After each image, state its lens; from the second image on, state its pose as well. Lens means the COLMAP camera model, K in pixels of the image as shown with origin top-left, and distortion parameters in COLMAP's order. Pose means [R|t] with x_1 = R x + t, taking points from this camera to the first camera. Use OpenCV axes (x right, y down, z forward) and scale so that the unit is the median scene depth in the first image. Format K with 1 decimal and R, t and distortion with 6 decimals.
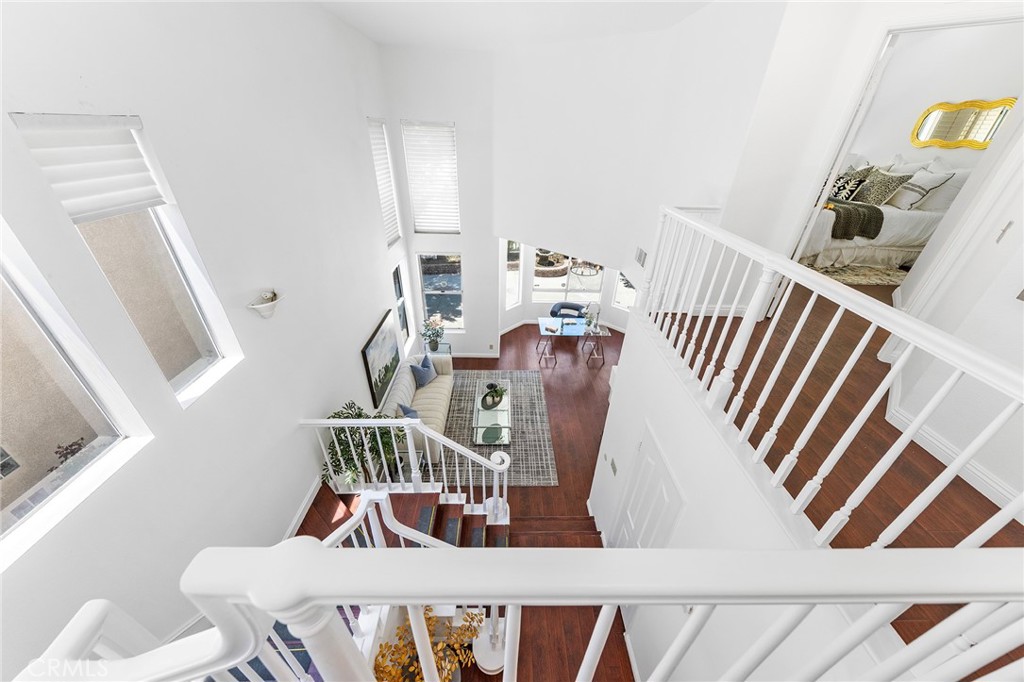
lens RADIAL K [[357.1, 0, 515.1], [0, 357.1, 342.7], [0, 0, 1]] dist [0.011103, -0.005381]
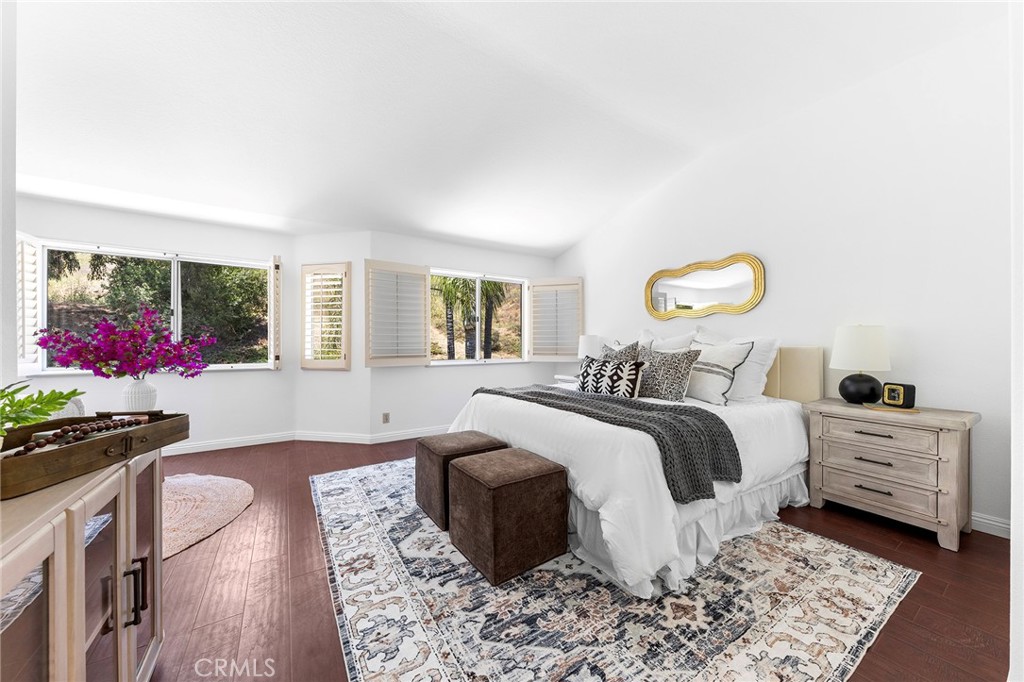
lens RADIAL K [[357.1, 0, 515.1], [0, 357.1, 342.7], [0, 0, 1]] dist [0.011103, -0.005381]
pose [[0.849858, -0.027269, 0.526306, 0.521654], [0.292352, 0.855306, -0.427763, -0.304452], [-0.438489, 0.517405, 0.734861, 0.675515]]
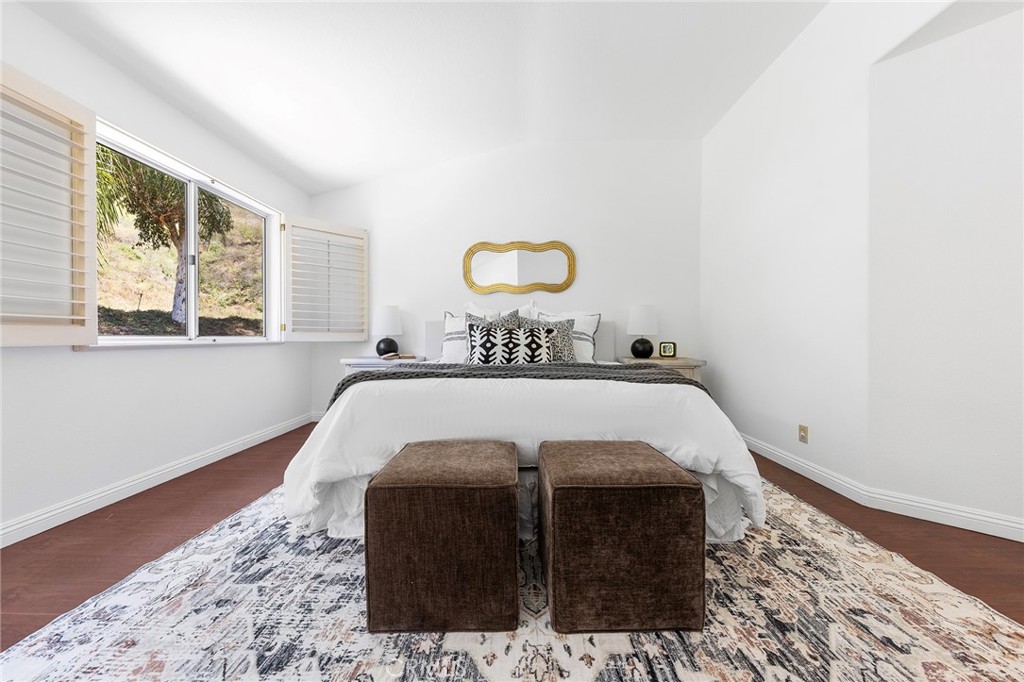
lens RADIAL K [[357.1, 0, 515.1], [0, 357.1, 342.7], [0, 0, 1]] dist [0.011103, -0.005381]
pose [[0.035077, -0.037883, 0.998666, 0.450465], [0.513189, 0.858153, 0.014528, -0.482147], [-0.857559, 0.511995, 0.049542, 1.056038]]
